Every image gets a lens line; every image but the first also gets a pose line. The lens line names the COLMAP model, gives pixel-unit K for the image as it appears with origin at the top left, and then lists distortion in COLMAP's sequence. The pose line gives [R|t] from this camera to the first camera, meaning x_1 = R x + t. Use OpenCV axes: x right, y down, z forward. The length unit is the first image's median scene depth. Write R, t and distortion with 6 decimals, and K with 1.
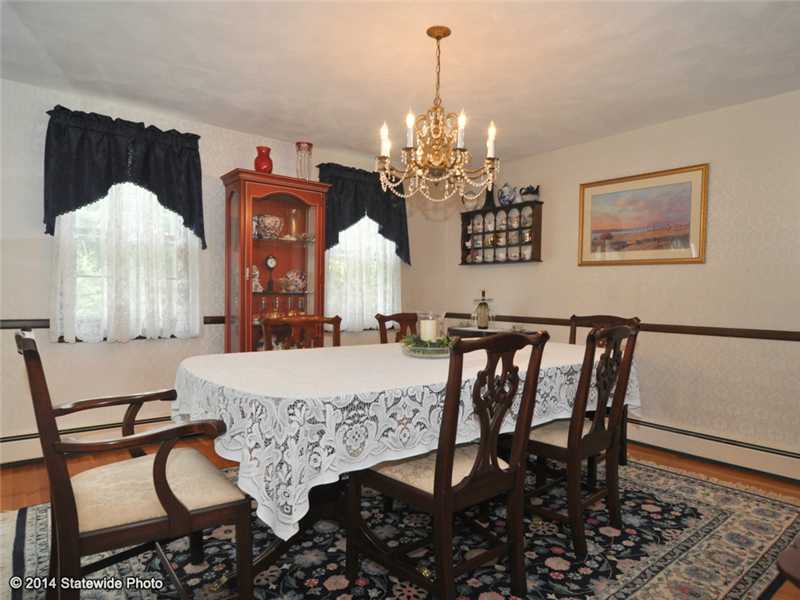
lens RADIAL K [[481.0, 0, 400.1], [0, 481.0, 314.1], [0, 0, 1]] dist [0.000354, -0.000909]
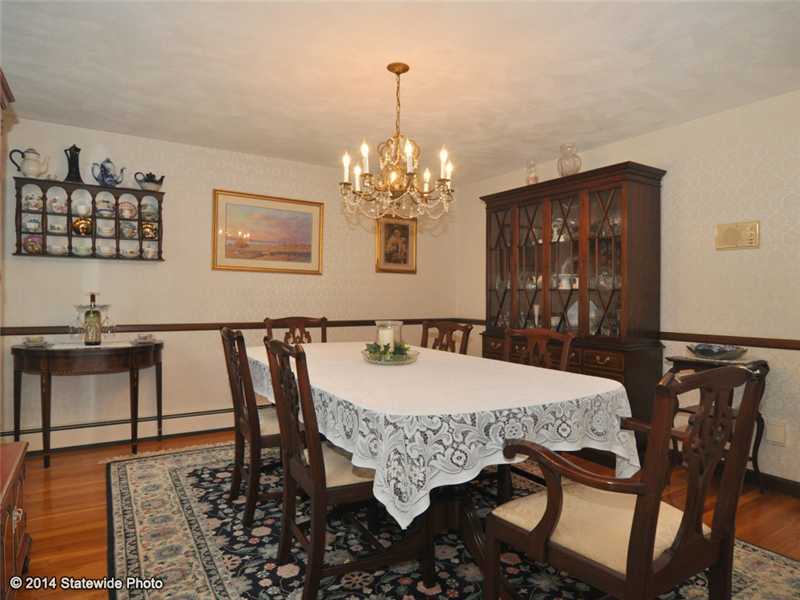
lens RADIAL K [[491.3, 0, 400.0], [0, 491.3, 300.0], [0, 0, 1]] dist [-0.000247, -0.000110]
pose [[0.126041, -0.015203, 0.991909, -0.574438], [0.036756, 0.999268, 0.010645, -0.032566], [-0.991344, 0.035116, 0.126507, 0.471866]]
